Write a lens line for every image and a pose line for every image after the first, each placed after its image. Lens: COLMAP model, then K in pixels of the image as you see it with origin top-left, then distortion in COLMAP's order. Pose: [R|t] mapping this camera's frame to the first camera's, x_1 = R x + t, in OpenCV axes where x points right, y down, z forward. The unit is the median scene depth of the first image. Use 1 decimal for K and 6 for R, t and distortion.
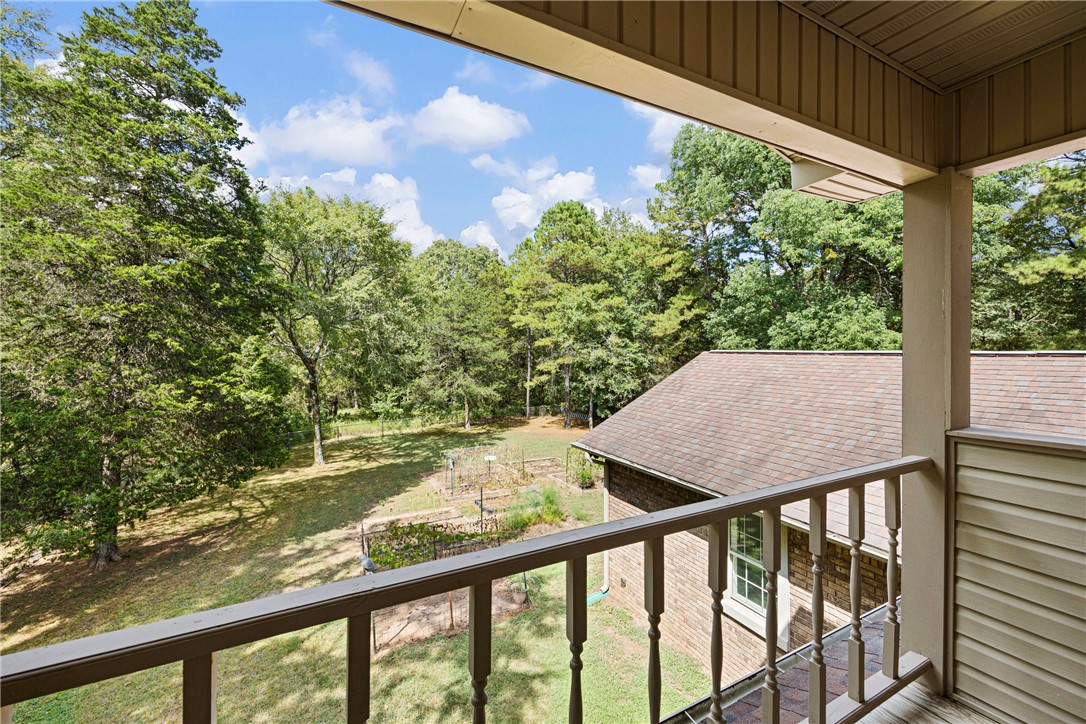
lens RADIAL K [[444.8, 0, 543.9], [0, 444.8, 352.0], [0, 0, 1]] dist [-0.000218, -0.000091]
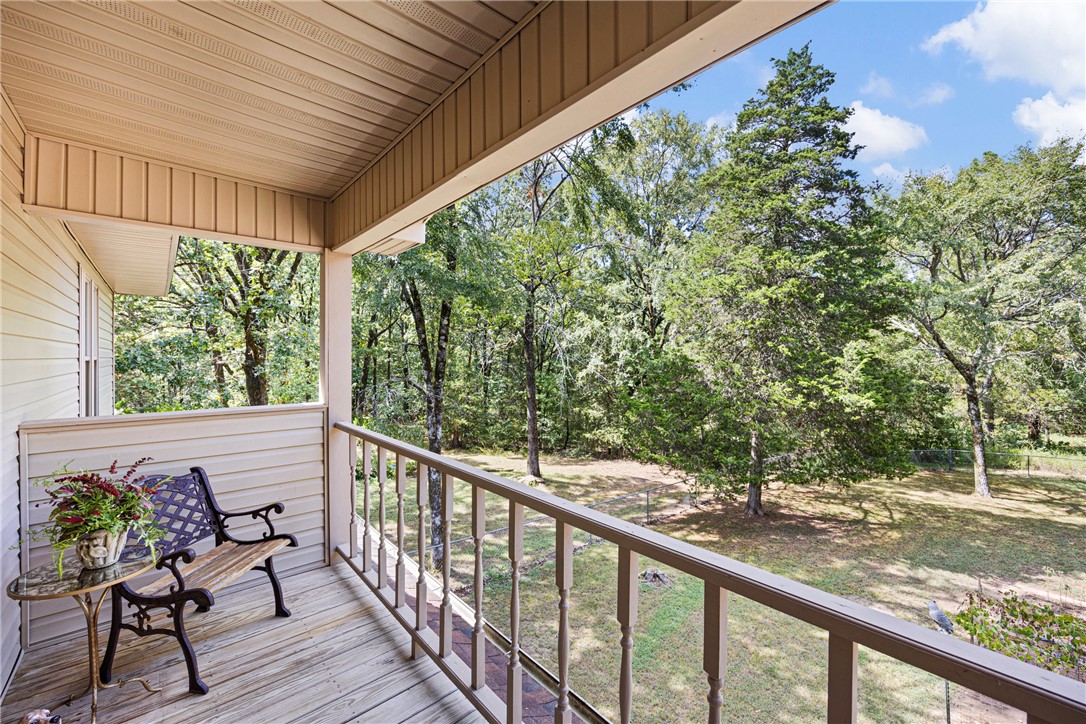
lens RADIAL K [[438.8, 0, 546.2], [0, 438.8, 358.7], [0, 0, 1]] dist [0.001326, 0.000152]
pose [[0.238679, 0.006165, -0.971079, 0.133077], [-0.000500, 0.999980, 0.006226, -0.000421], [0.971098, -0.001001, 0.238677, 0.069716]]
